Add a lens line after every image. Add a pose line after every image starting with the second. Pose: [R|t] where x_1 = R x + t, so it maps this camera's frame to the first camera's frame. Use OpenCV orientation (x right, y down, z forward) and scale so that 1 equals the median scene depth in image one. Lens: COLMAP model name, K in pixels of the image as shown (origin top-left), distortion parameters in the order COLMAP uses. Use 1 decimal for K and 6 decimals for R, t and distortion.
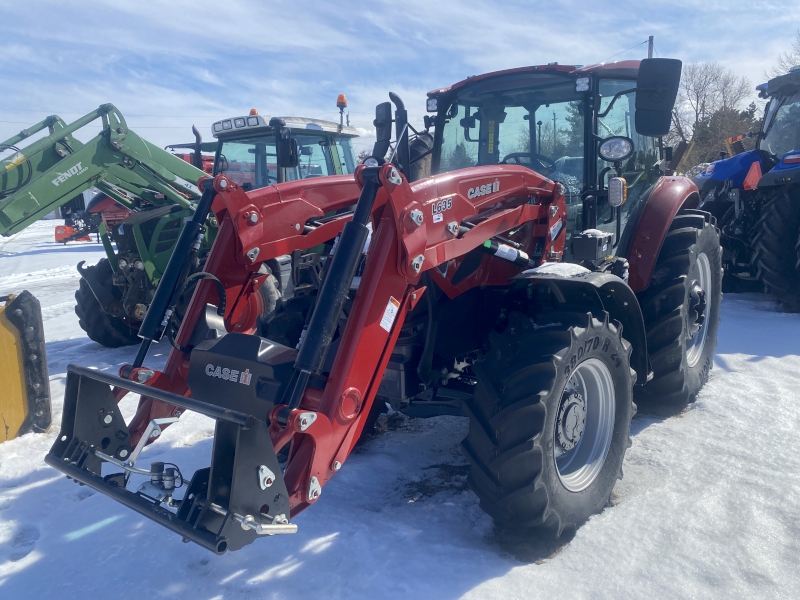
lens RADIAL K [[649.3, 0, 400.0], [0, 649.3, 300.0], [0, 0, 1]] dist [0.008862, -0.001134]
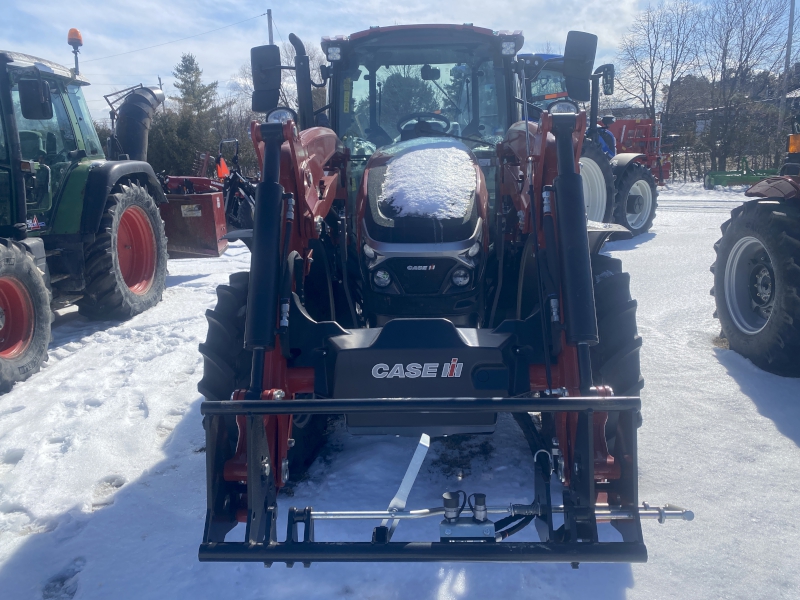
lens RADIAL K [[649.3, 0, 400.0], [0, 649.3, 300.0], [0, 0, 1]] dist [0.008862, -0.001134]
pose [[0.794300, -0.122410, 0.595065, -0.390030], [0.098873, 0.992478, 0.072185, -0.016300], [-0.599426, 0.001499, 0.800429, 0.196733]]
